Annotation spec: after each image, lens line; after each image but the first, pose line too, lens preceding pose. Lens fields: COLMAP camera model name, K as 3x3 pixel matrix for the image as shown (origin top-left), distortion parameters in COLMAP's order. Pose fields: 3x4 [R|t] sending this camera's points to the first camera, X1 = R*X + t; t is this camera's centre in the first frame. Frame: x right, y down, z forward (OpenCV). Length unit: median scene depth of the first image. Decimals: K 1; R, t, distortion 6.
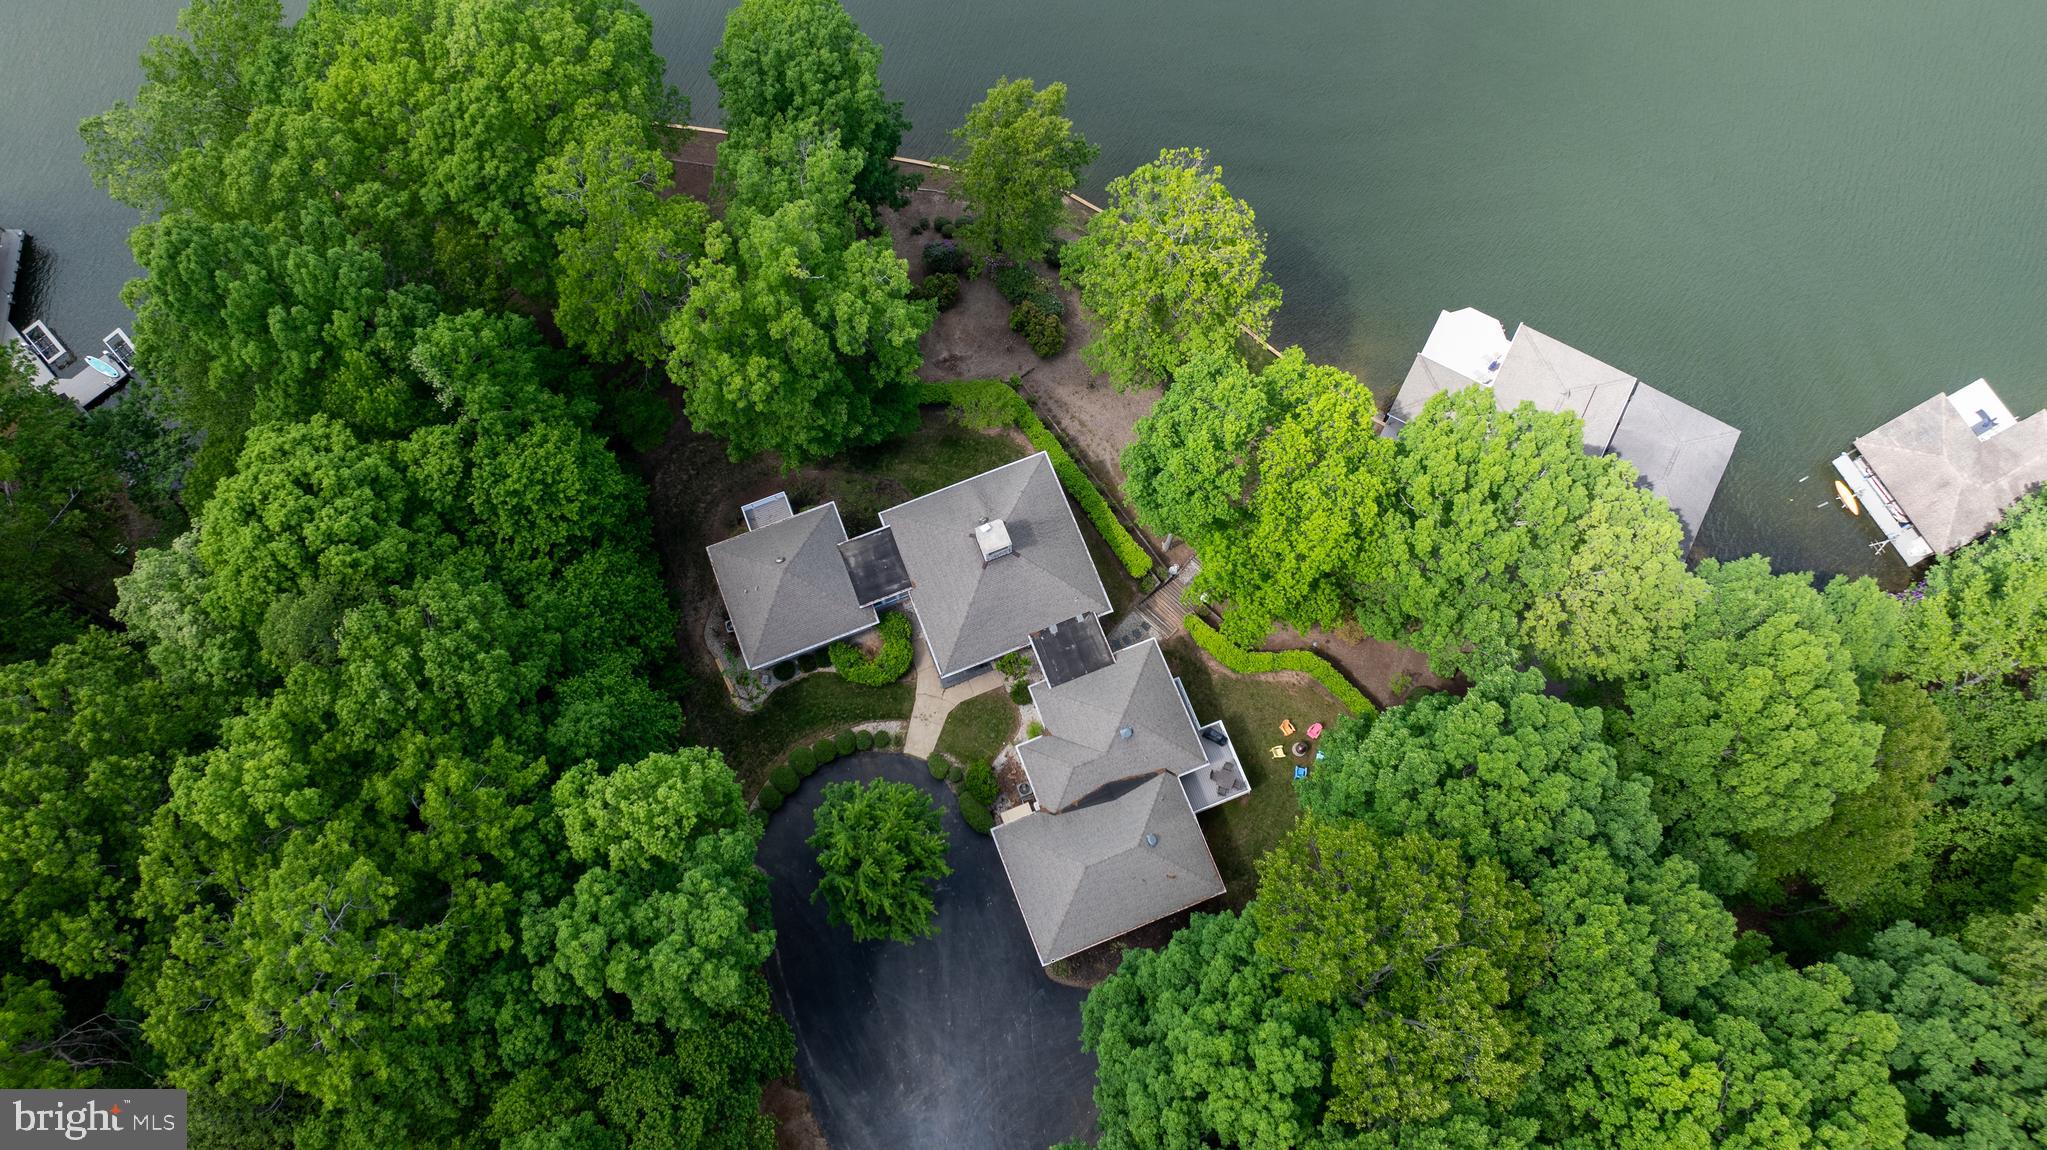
lens RADIAL K [[1400.8, 0, 1022.9], [0, 1400.8, 571.4], [0, 0, 1]] dist [-0.018113, 0.001240]
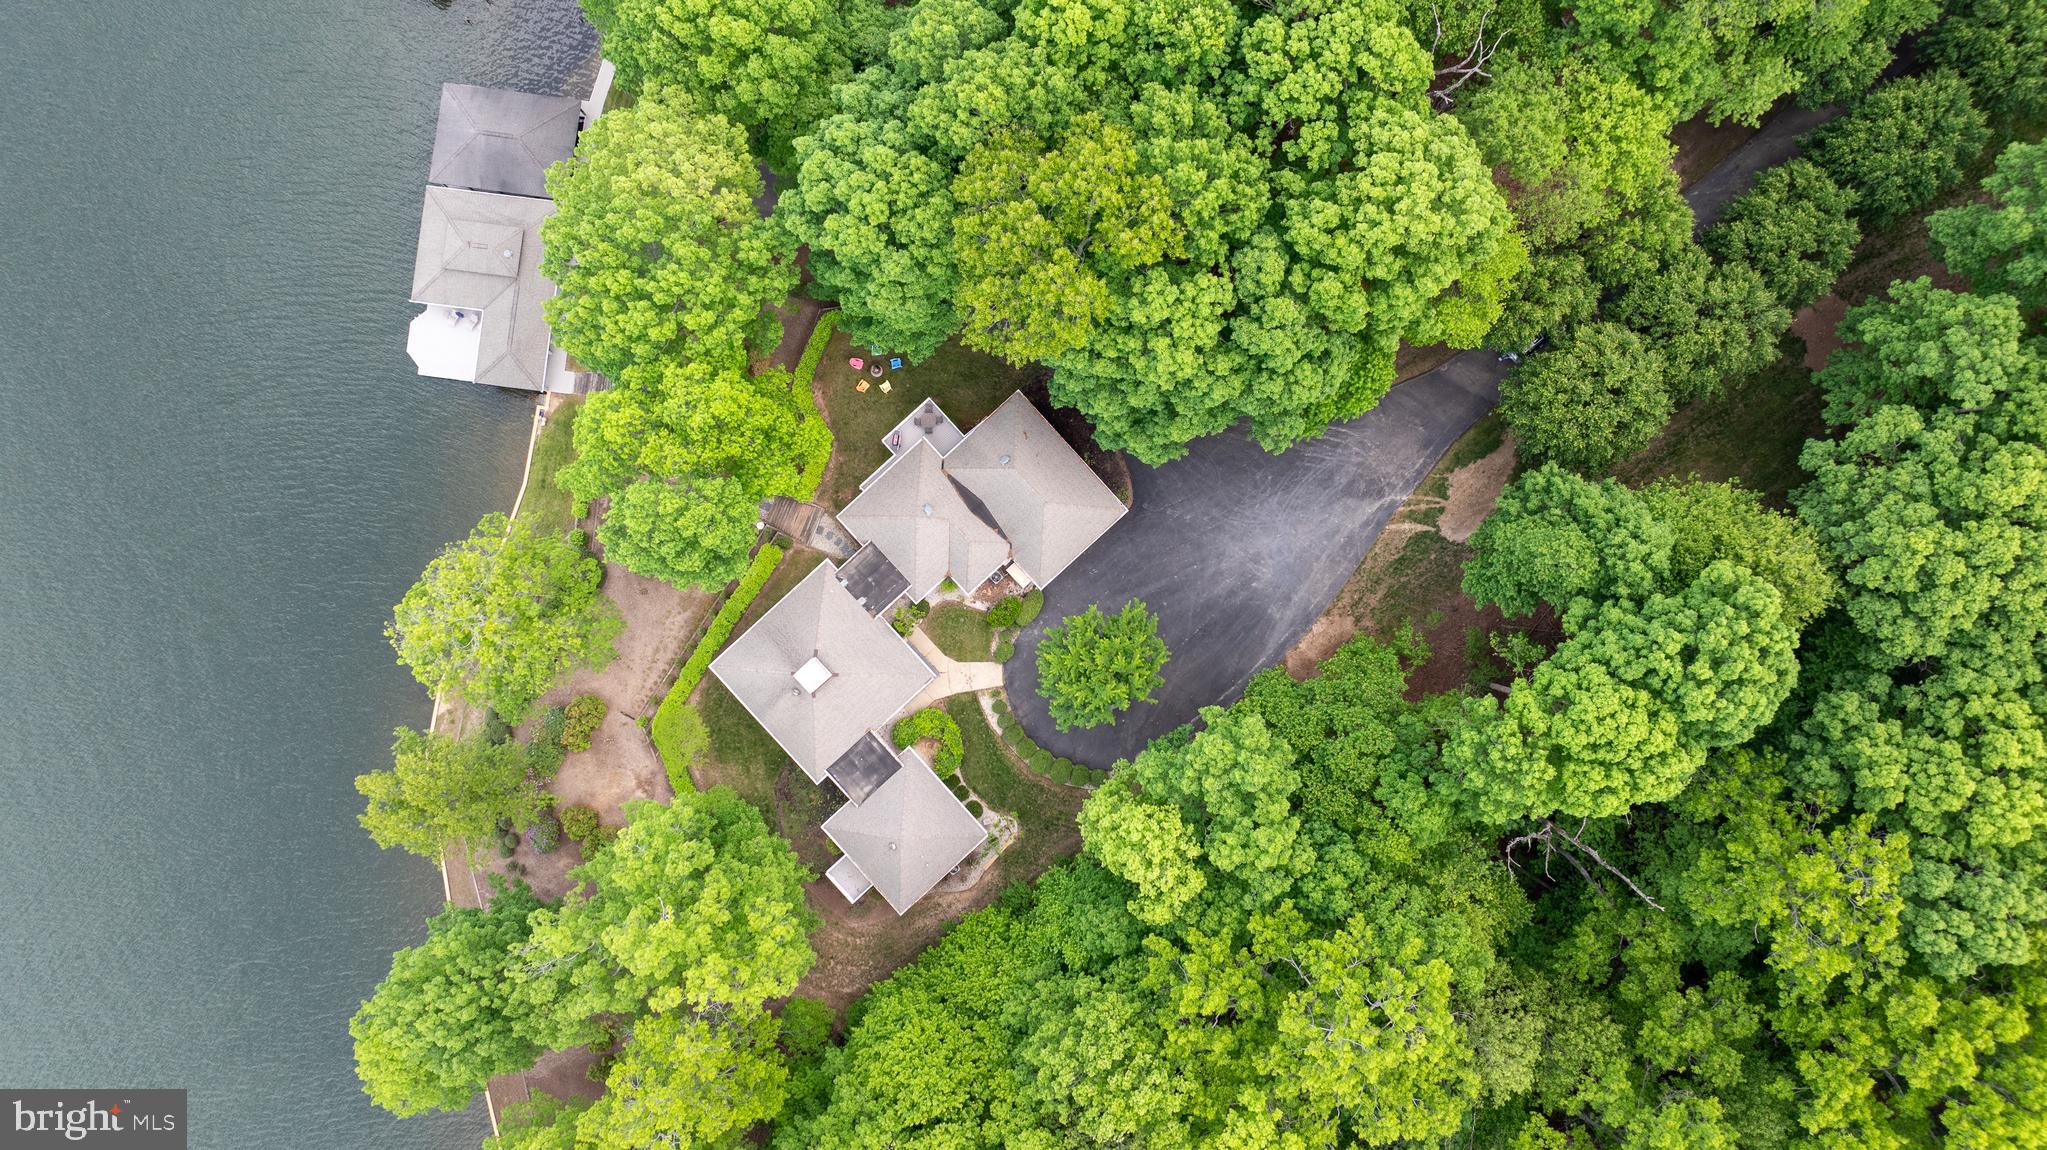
lens RADIAL K [[1400.8, 0, 1022.9], [0, 1400.8, 571.4], [0, 0, 1]] dist [-0.018113, 0.001240]
pose [[-0.356188, -0.934338, 0.011950, -0.020420], [0.897849, -0.338679, 0.281359, -0.193879], [-0.258837, 0.110946, 0.959528, -0.172807]]
